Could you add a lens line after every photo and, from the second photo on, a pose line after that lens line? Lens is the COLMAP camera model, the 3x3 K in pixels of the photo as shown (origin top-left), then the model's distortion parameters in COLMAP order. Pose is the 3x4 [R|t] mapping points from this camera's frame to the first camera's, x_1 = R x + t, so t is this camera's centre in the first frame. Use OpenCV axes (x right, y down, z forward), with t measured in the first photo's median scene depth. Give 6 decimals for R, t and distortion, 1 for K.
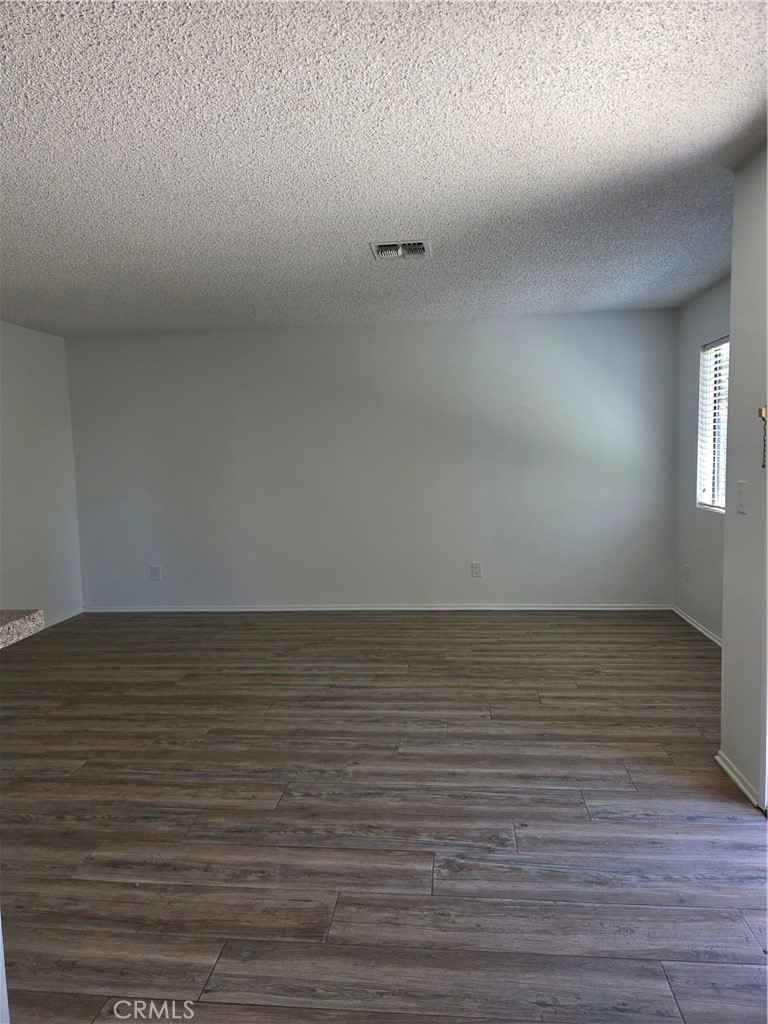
lens RADIAL K [[689.8, 0, 387.3], [0, 689.8, 513.4], [0, 0, 1]] dist [0.069565, -0.059565]
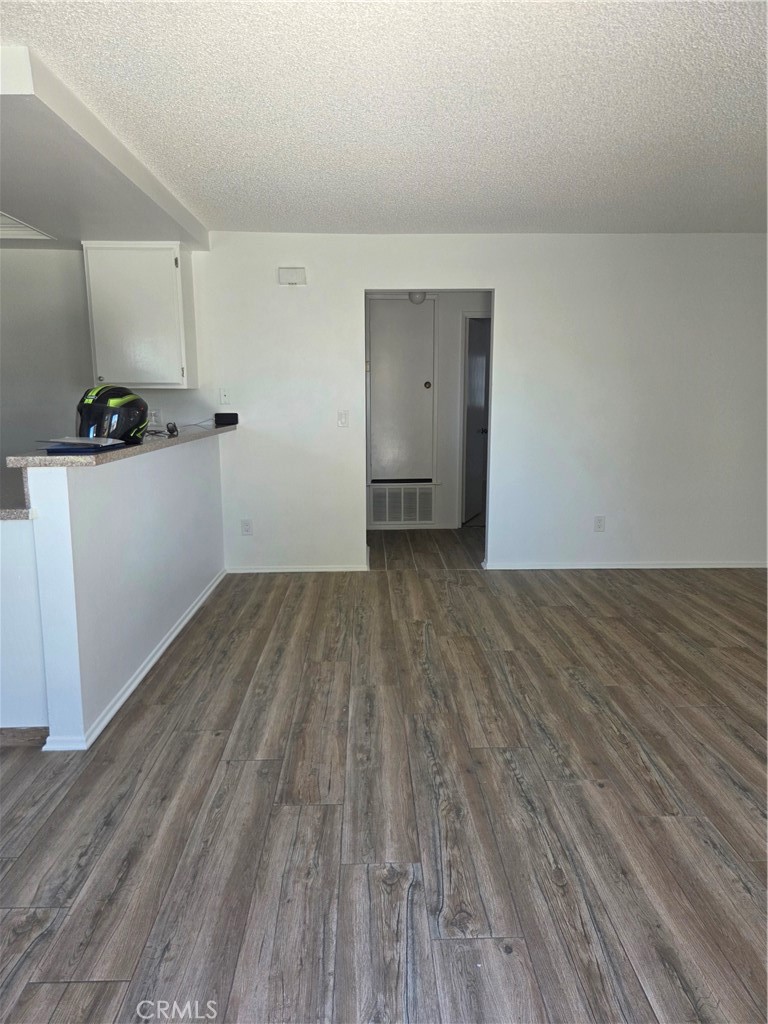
lens RADIAL K [[689.8, 0, 387.3], [0, 689.8, 513.4], [0, 0, 1]] dist [0.069565, -0.059565]
pose [[0.135240, 0.193886, -0.971658, 0.717513], [-0.092486, 0.978856, 0.182450, -0.062469], [0.986487, 0.065190, 0.150312, 0.736686]]
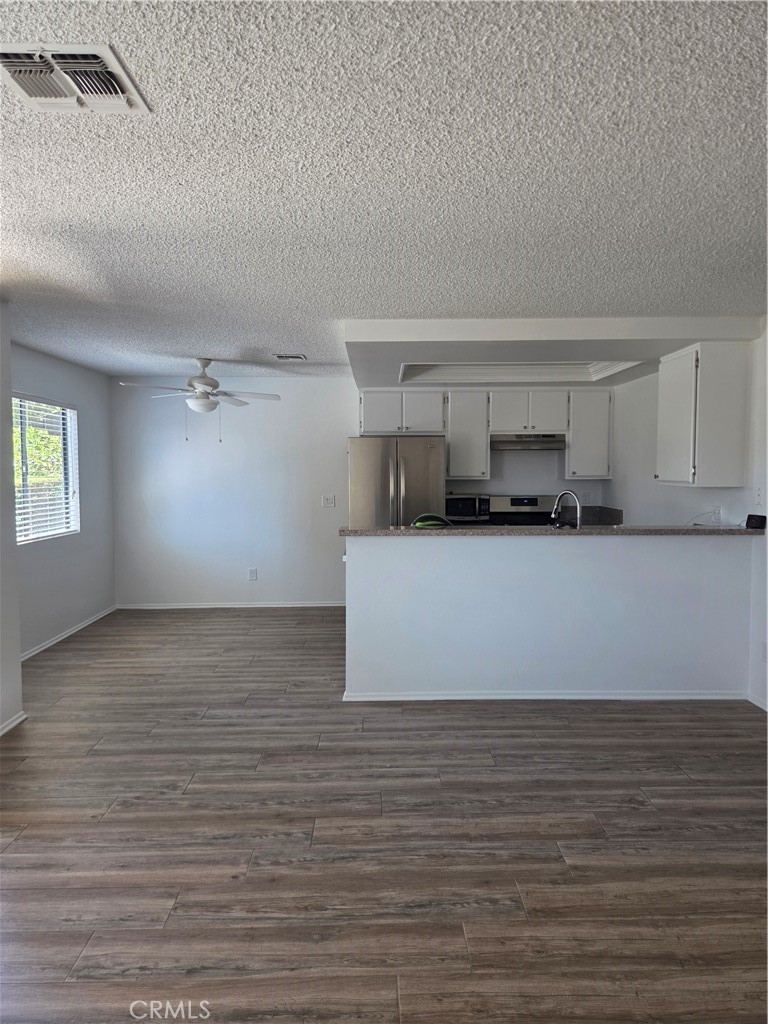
lens RADIAL K [[689.8, 0, 387.3], [0, 689.8, 513.4], [0, 0, 1]] dist [0.069565, -0.059565]
pose [[-0.992091, 0.038639, -0.119425, -0.165050], [0.018841, 0.986503, 0.162657, -0.228157], [0.124098, 0.159121, -0.979429, 2.059534]]
